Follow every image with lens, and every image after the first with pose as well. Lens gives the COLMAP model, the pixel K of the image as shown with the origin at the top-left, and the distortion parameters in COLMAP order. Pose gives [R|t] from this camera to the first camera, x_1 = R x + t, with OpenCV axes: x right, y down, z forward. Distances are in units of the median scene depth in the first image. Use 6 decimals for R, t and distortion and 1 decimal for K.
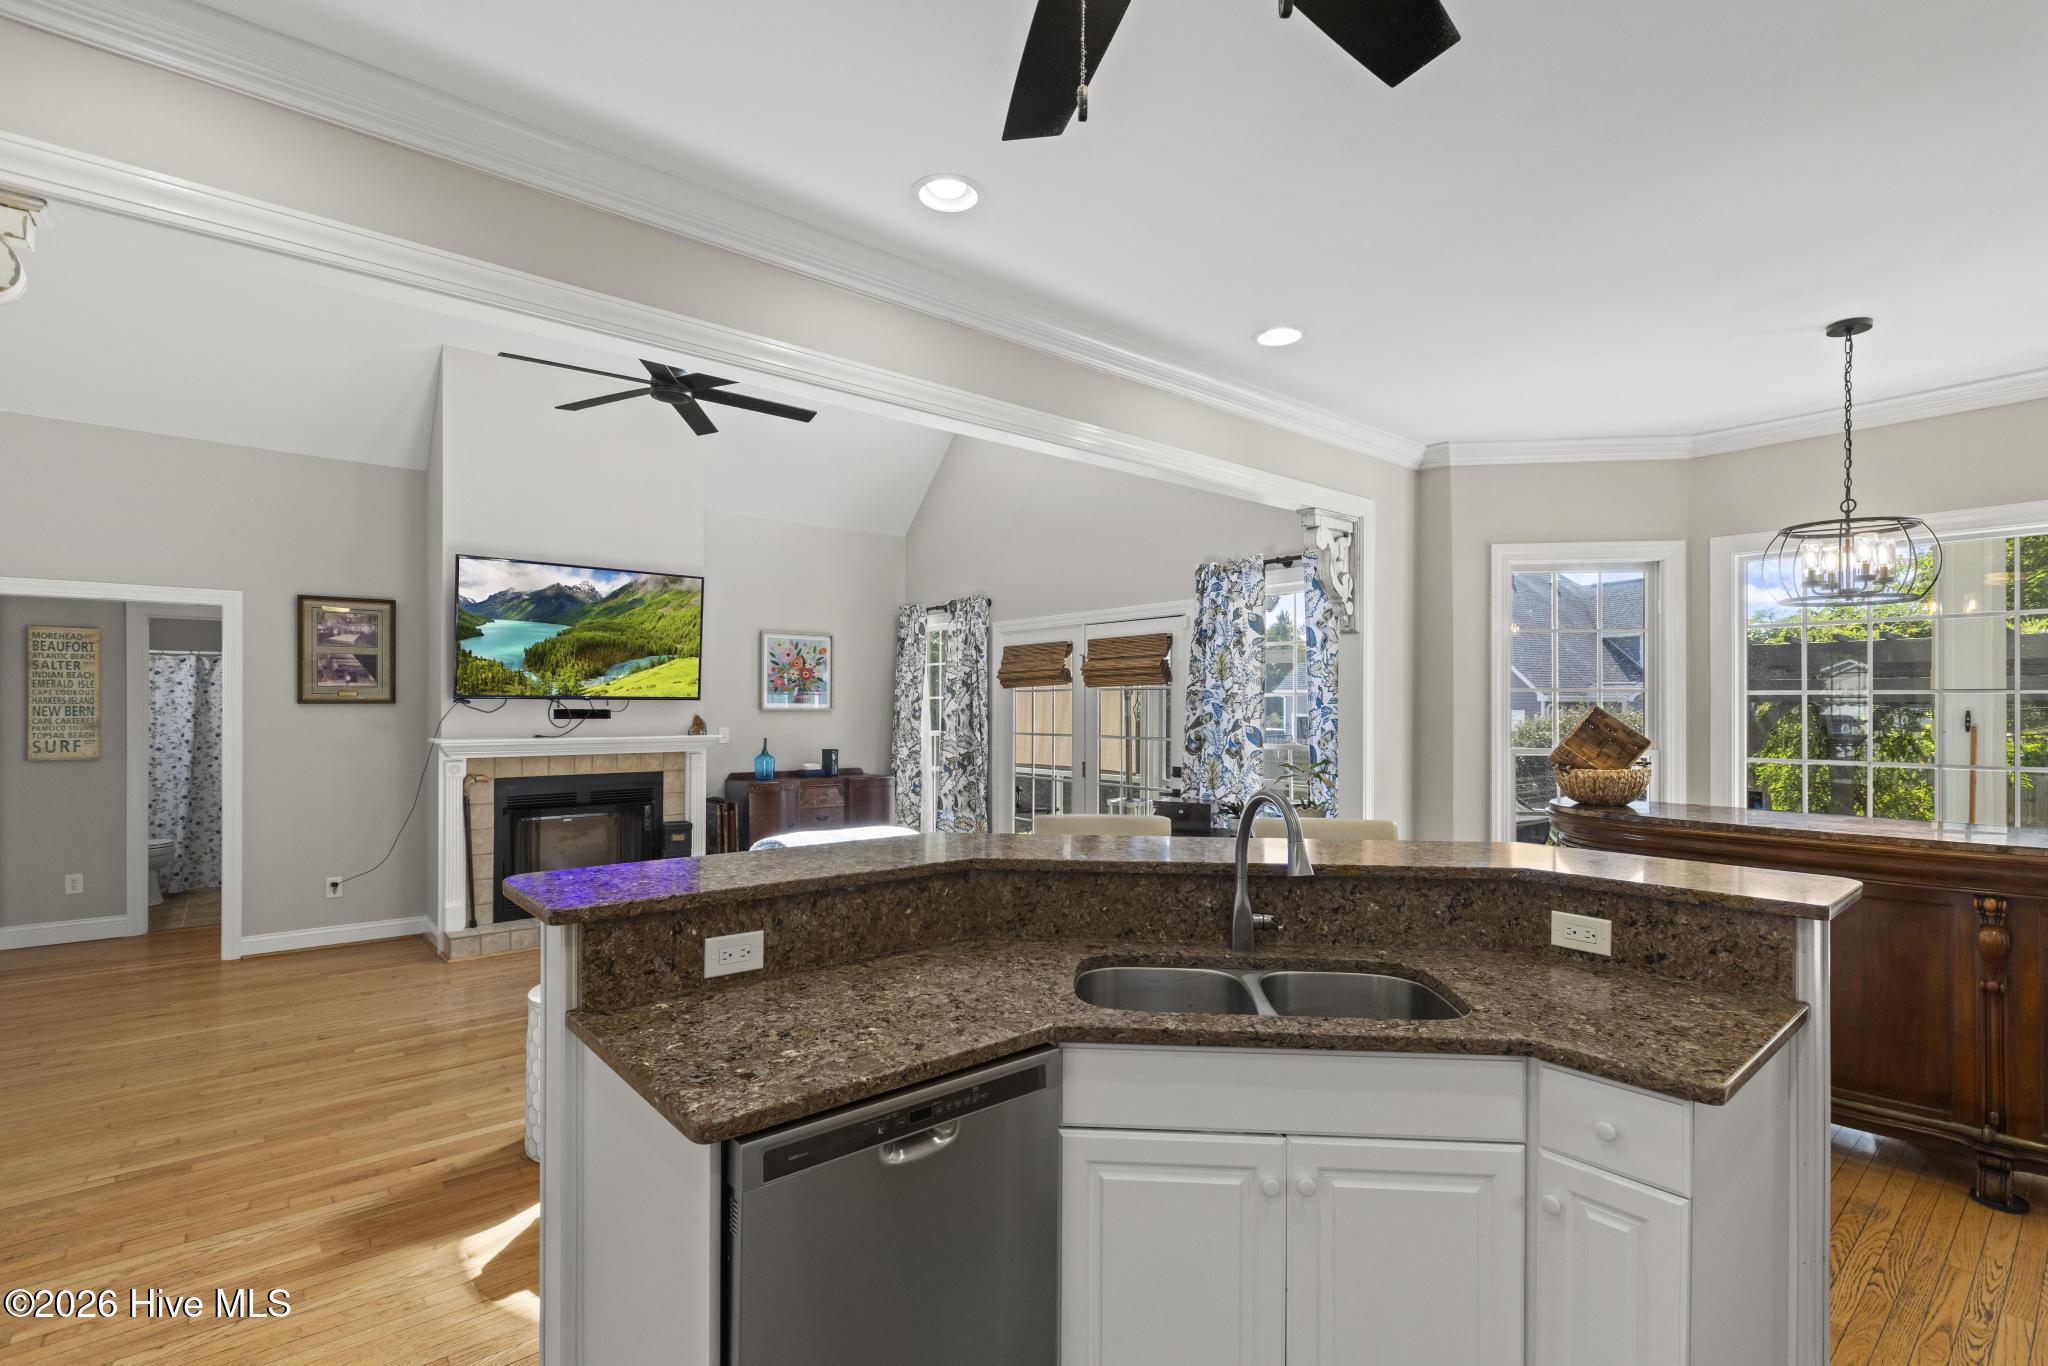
lens RADIAL K [[940.7, 0, 1024.7], [0, 940.7, 701.1], [0, 0, 1]] dist [0.003616, -0.000185]
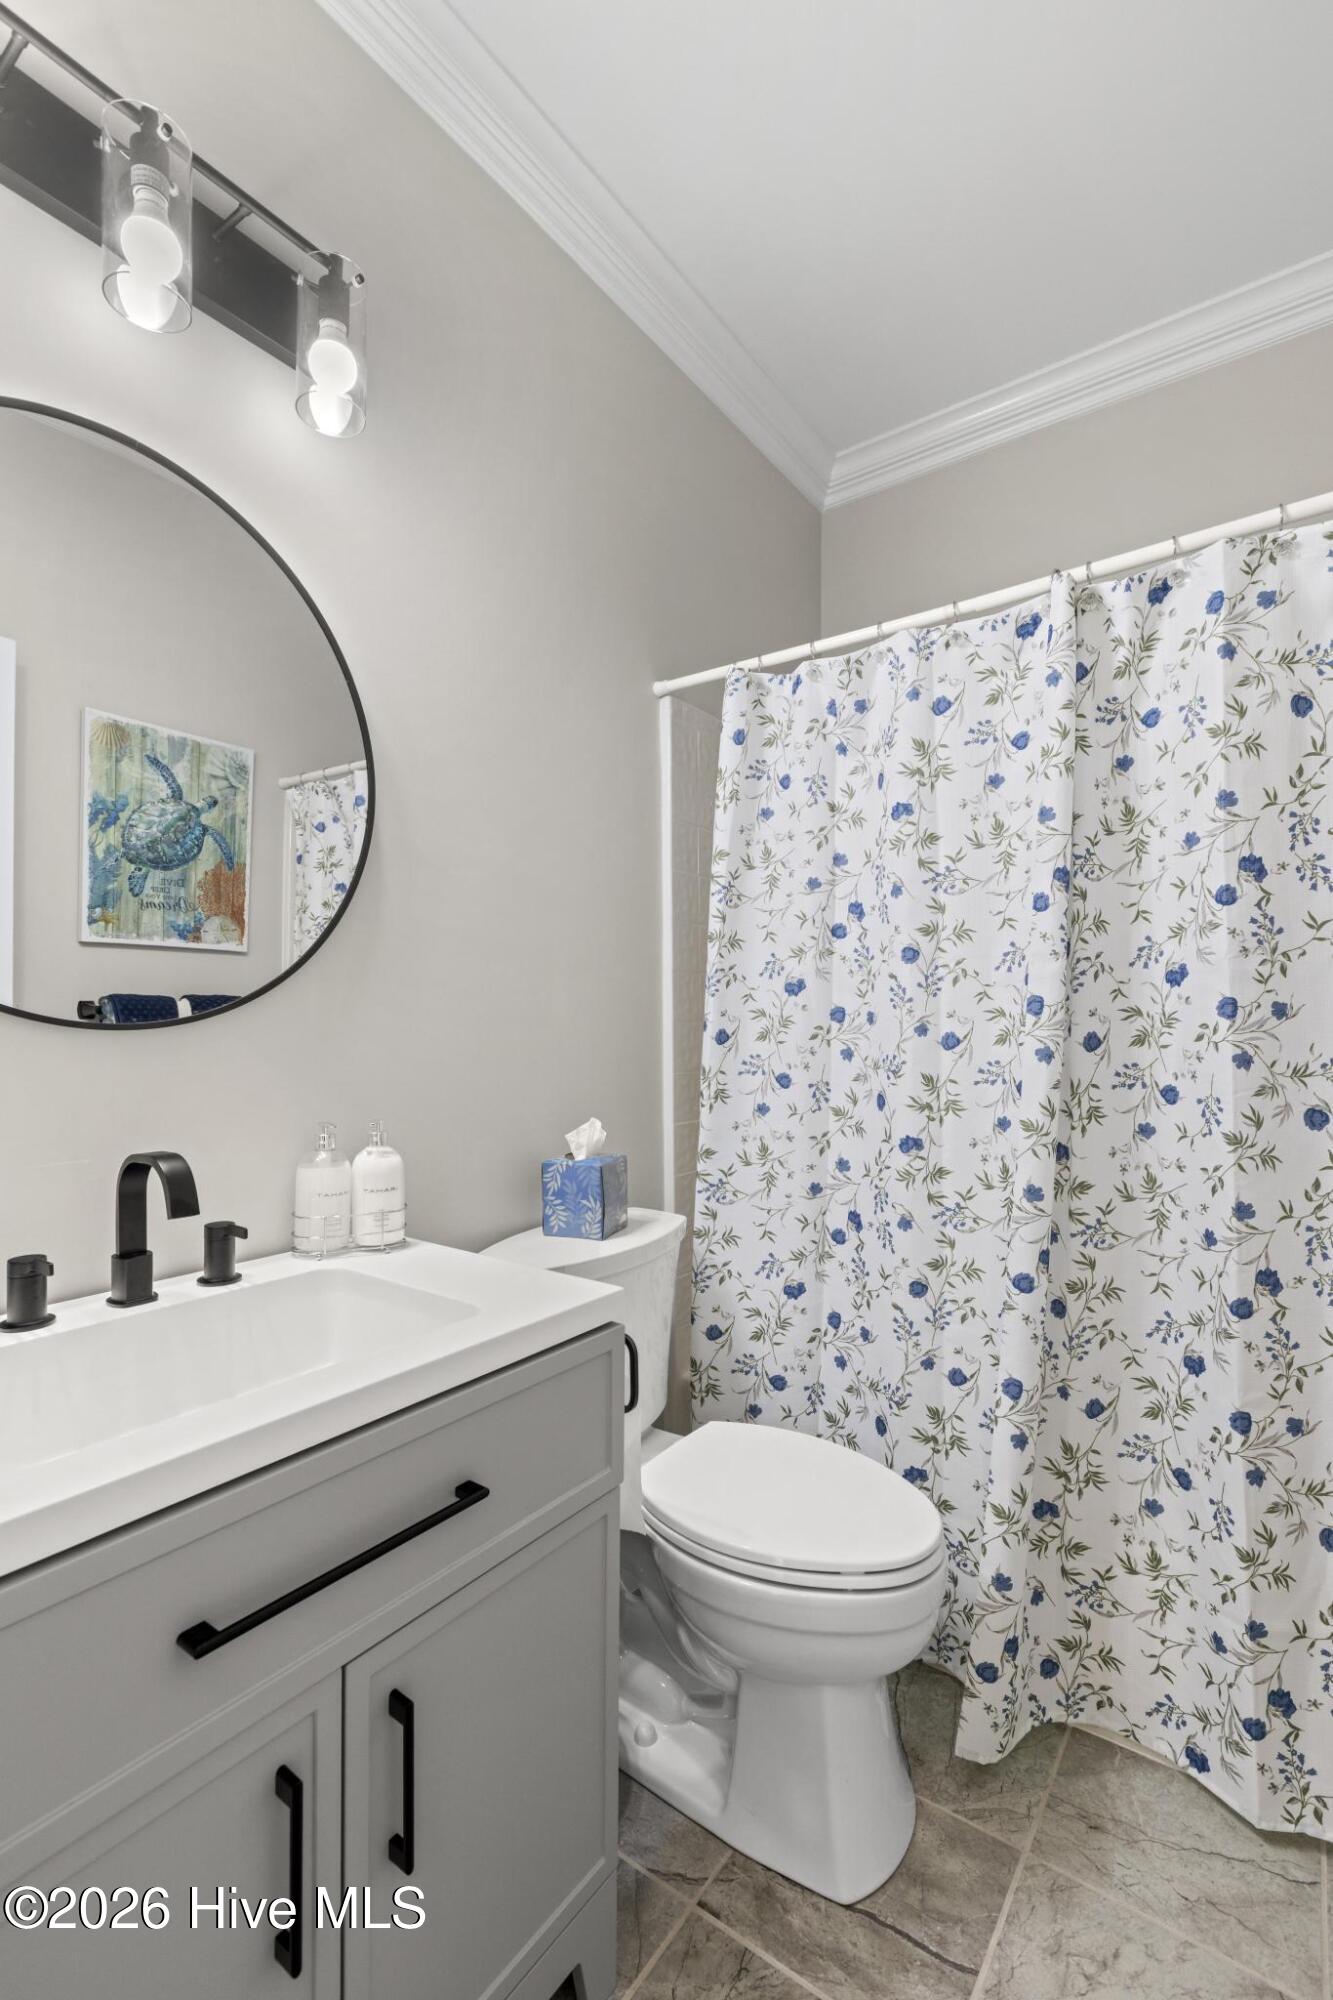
lens RADIAL K [[918.7, 0, 660.2], [0, 918.7, 1011.3], [0, 0, 1]] dist [0.003616, -0.000185]
pose [[0.233871, -0.010417, -0.972212, -0.705481], [0.005033, 0.999942, -0.009503, 0.044947], [0.972255, -0.002670, 0.233910, 0.864276]]
